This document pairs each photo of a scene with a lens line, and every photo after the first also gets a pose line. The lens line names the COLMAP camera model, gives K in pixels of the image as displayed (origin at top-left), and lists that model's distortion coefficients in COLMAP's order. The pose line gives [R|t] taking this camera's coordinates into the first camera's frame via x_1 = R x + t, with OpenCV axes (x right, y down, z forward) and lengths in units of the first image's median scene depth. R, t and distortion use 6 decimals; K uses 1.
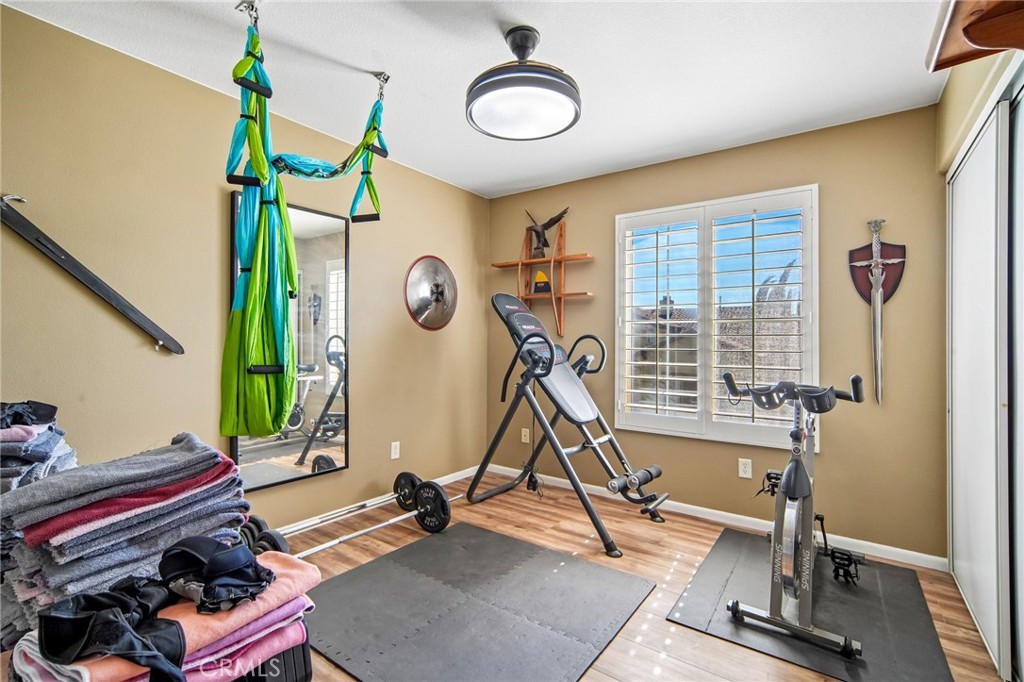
lens RADIAL K [[453.5, 0, 511.6], [0, 453.5, 344.6], [0, 0, 1]] dist [-0.001217, -0.000036]
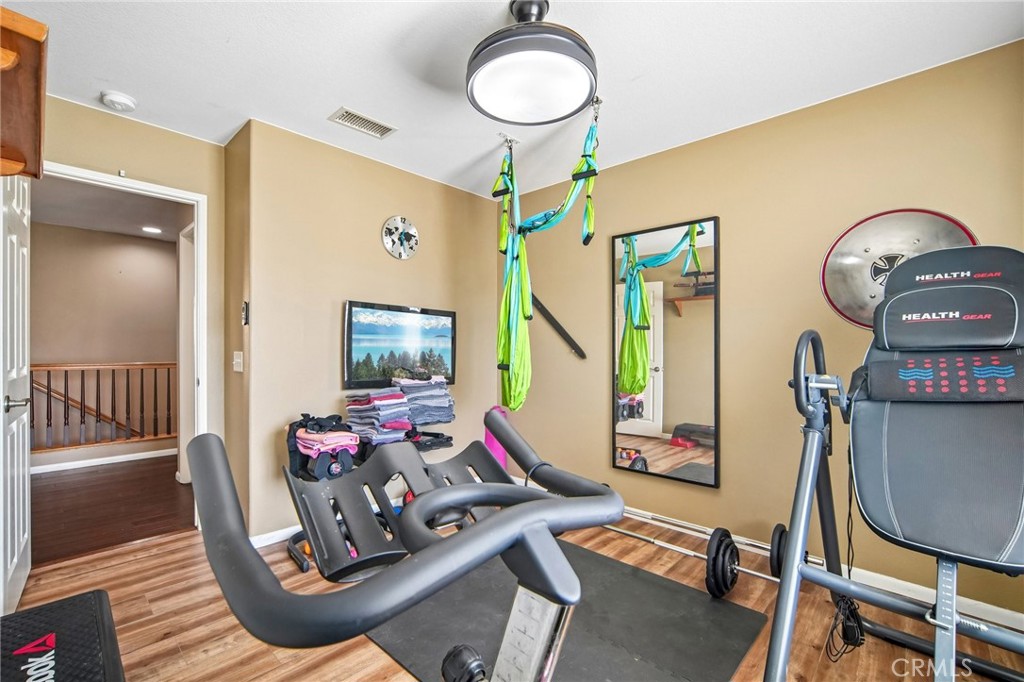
lens RADIAL K [[453.5, 0, 510.9], [0, 453.5, 346.5], [0, 0, 1]] dist [-0.001217, -0.000036]
pose [[-0.115101, -0.009941, -0.993304, 0.696756], [0.002058, 0.999945, -0.010246, -0.002828], [0.993352, -0.003223, -0.115075, 0.809969]]
